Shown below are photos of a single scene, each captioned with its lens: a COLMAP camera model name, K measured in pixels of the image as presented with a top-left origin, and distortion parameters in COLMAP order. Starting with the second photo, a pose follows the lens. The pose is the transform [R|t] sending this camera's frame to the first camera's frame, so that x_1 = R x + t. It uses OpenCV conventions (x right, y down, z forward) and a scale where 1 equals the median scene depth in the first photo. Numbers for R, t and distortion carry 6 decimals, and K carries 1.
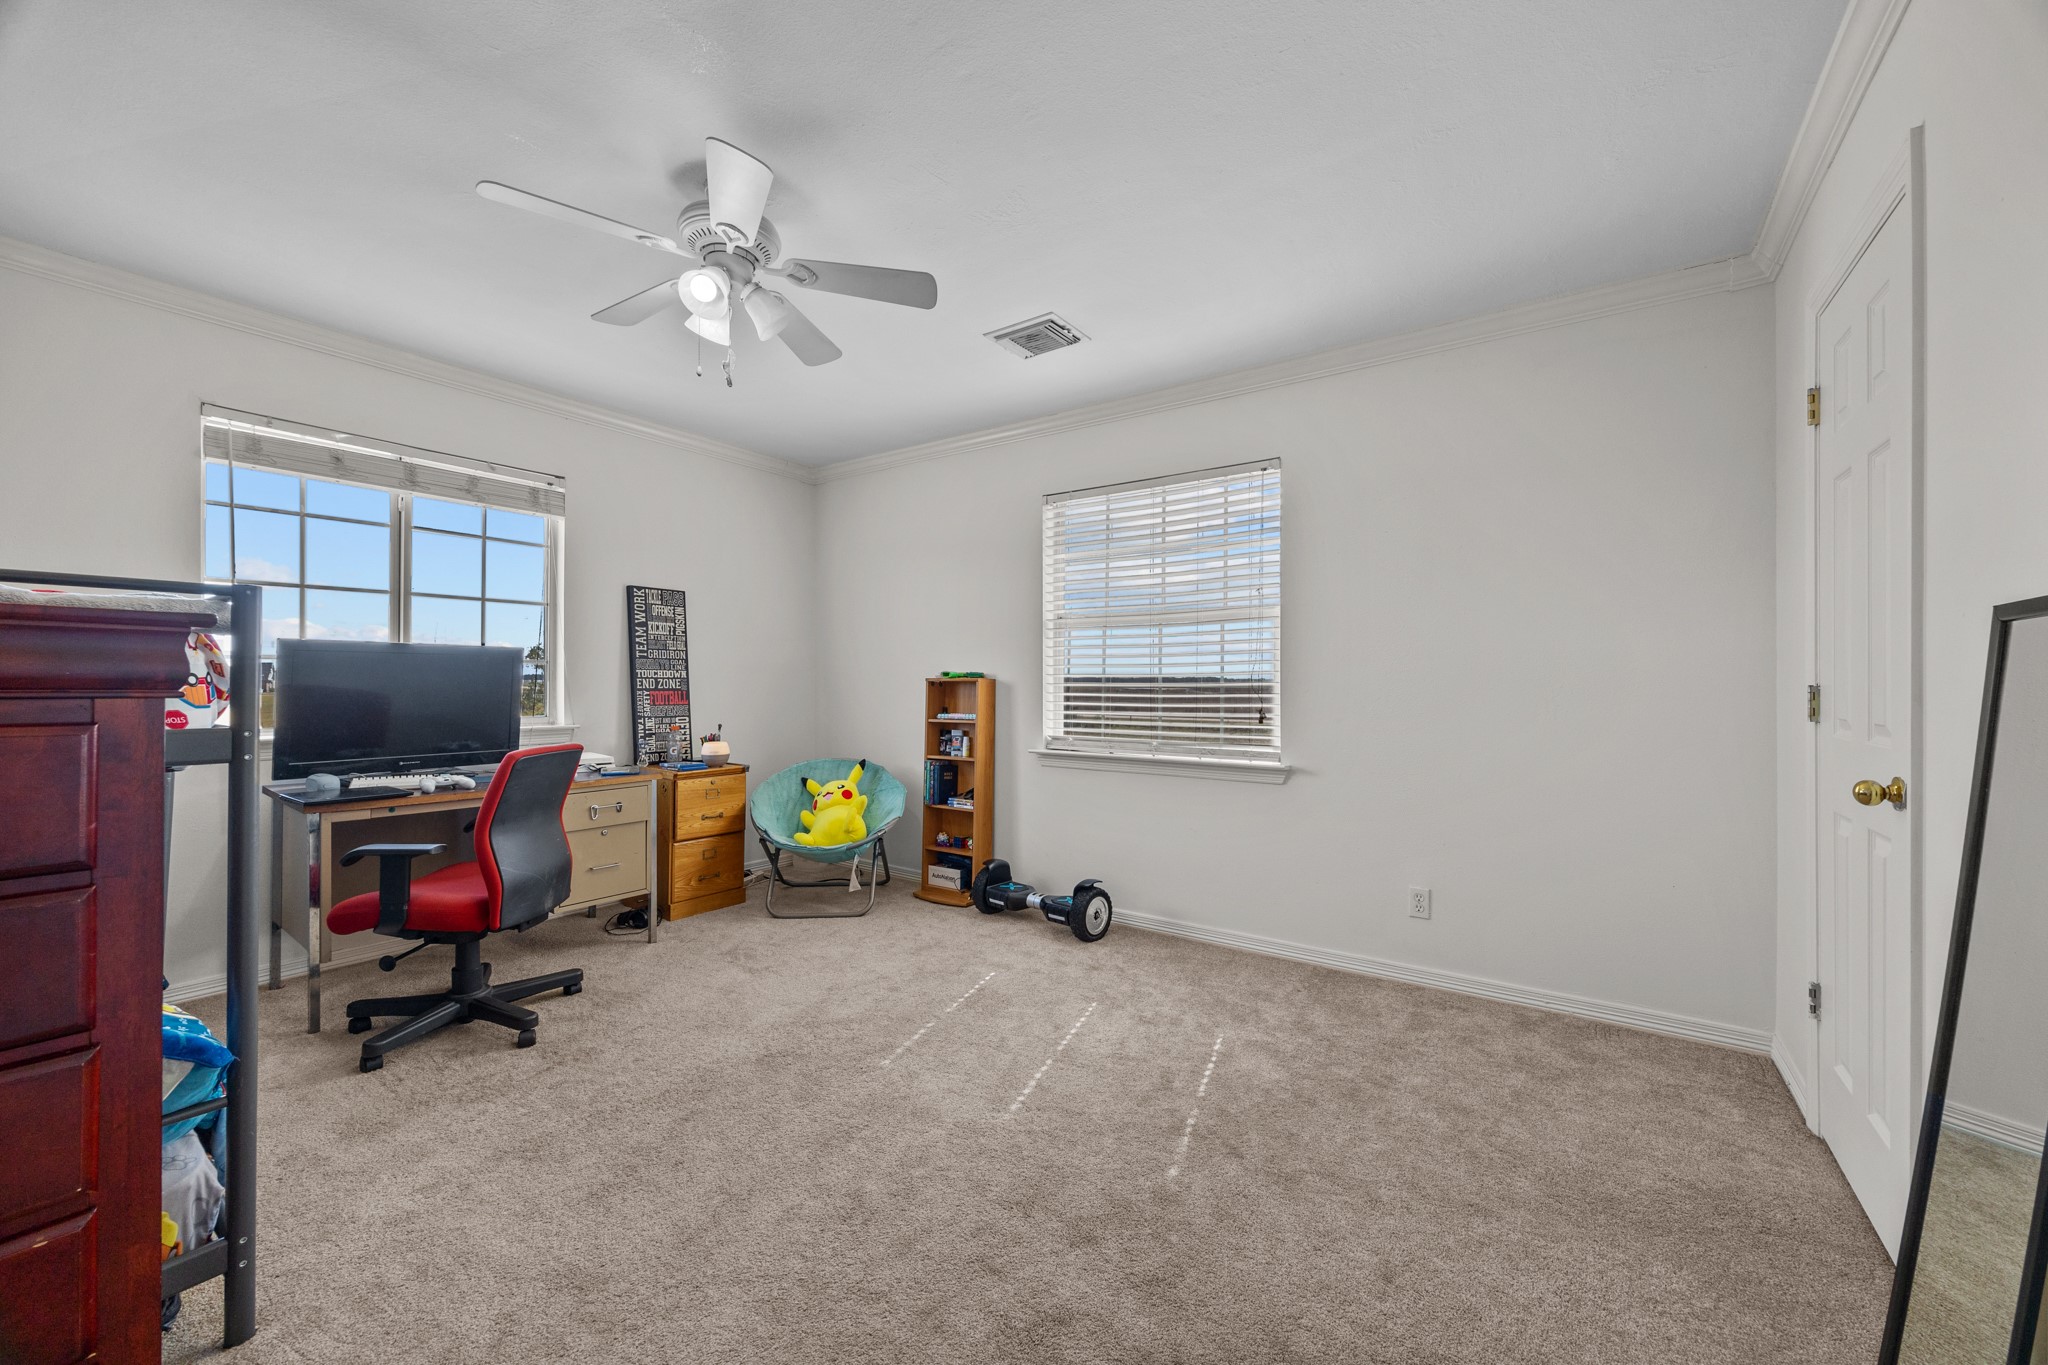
lens RADIAL K [[782.3, 0, 1036.8], [0, 782.3, 682.2], [0, 0, 1]] dist [-0.002401, -0.000036]
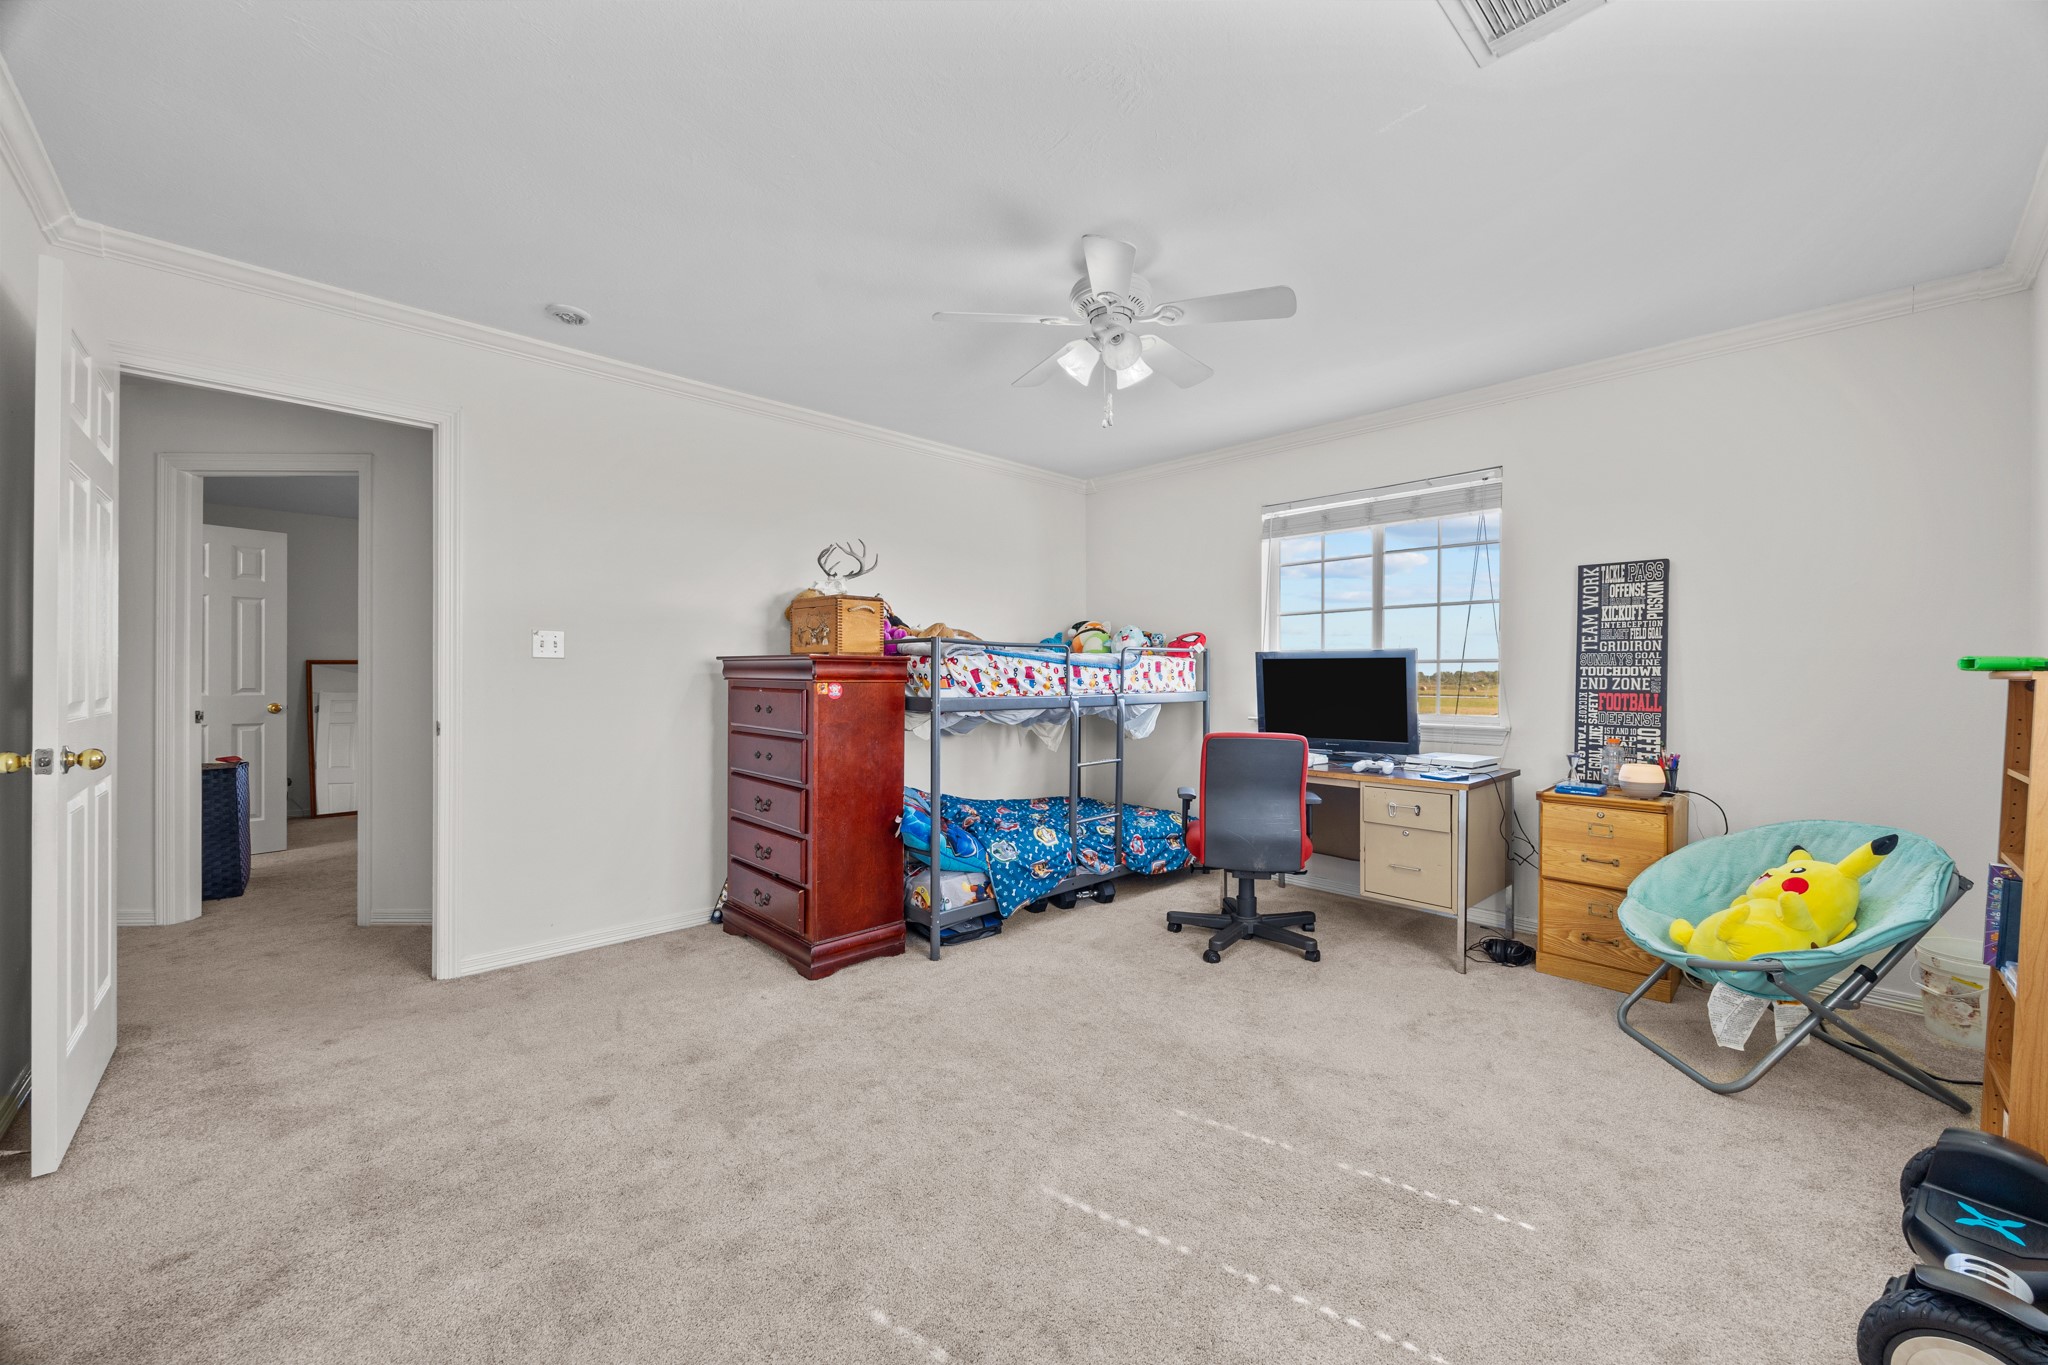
lens RADIAL K [[782.3, 0, 1036.8], [0, 782.3, 682.2], [0, 0, 1]] dist [-0.002401, -0.000036]
pose [[-0.203643, 0.003693, -0.979038, 0.429215], [-0.000984, 0.999992, 0.003977, -0.002390], [0.979045, 0.001773, -0.203638, 0.624554]]
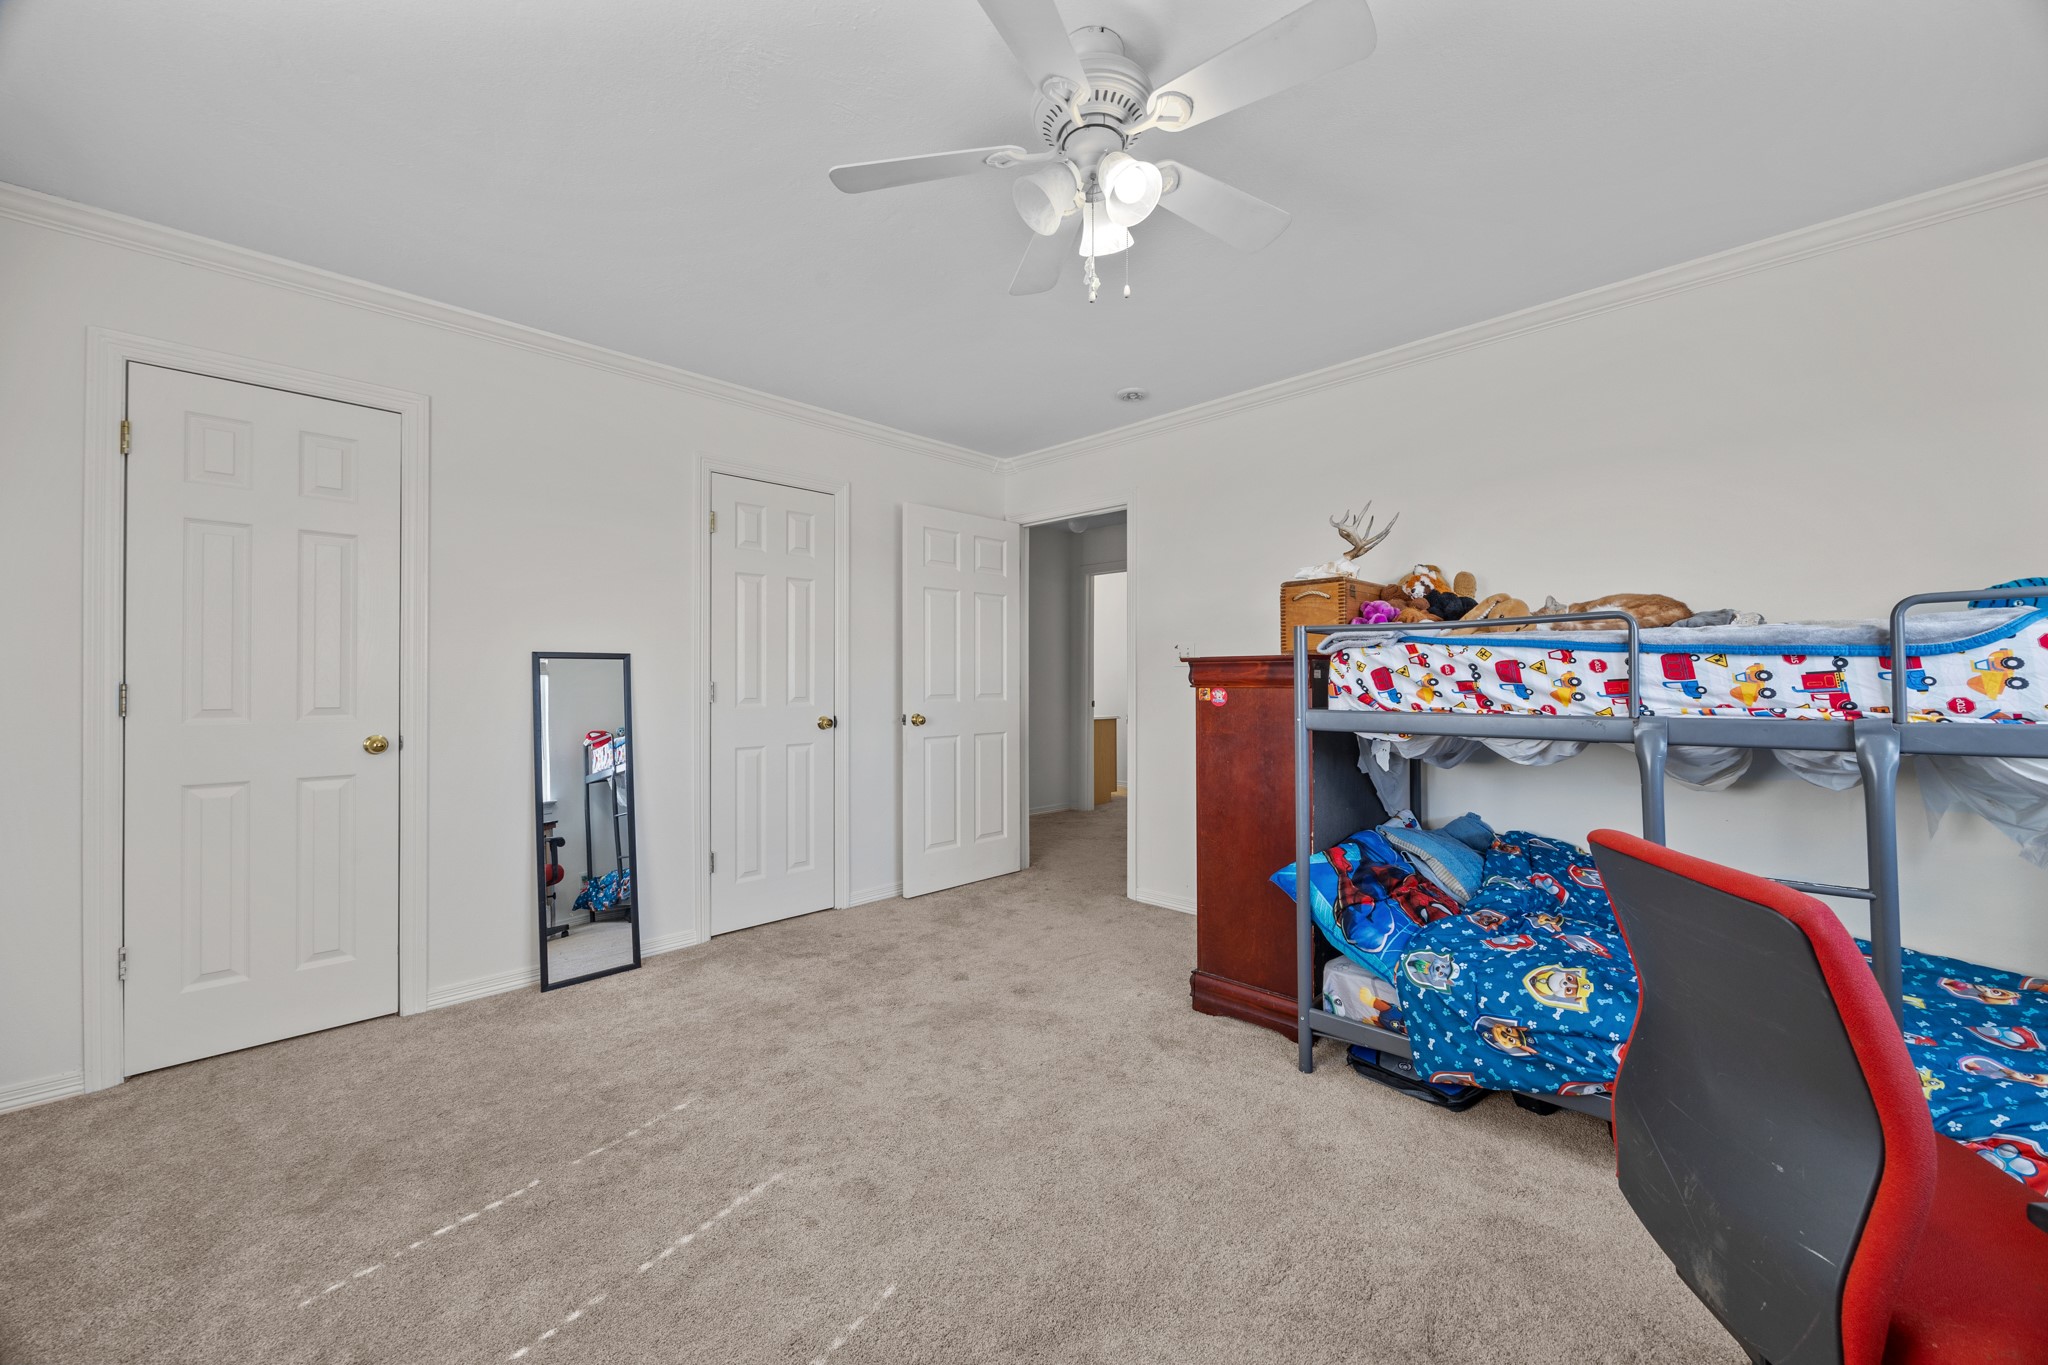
lens RADIAL K [[782.3, 0, 1036.8], [0, 782.3, 682.2], [0, 0, 1]] dist [-0.002401, -0.000036]
pose [[-0.985217, 0.001152, 0.171309, -0.261354], [0.000878, 0.999998, -0.001675, -0.002428], [-0.171310, -0.001500, -0.985216, 0.980527]]
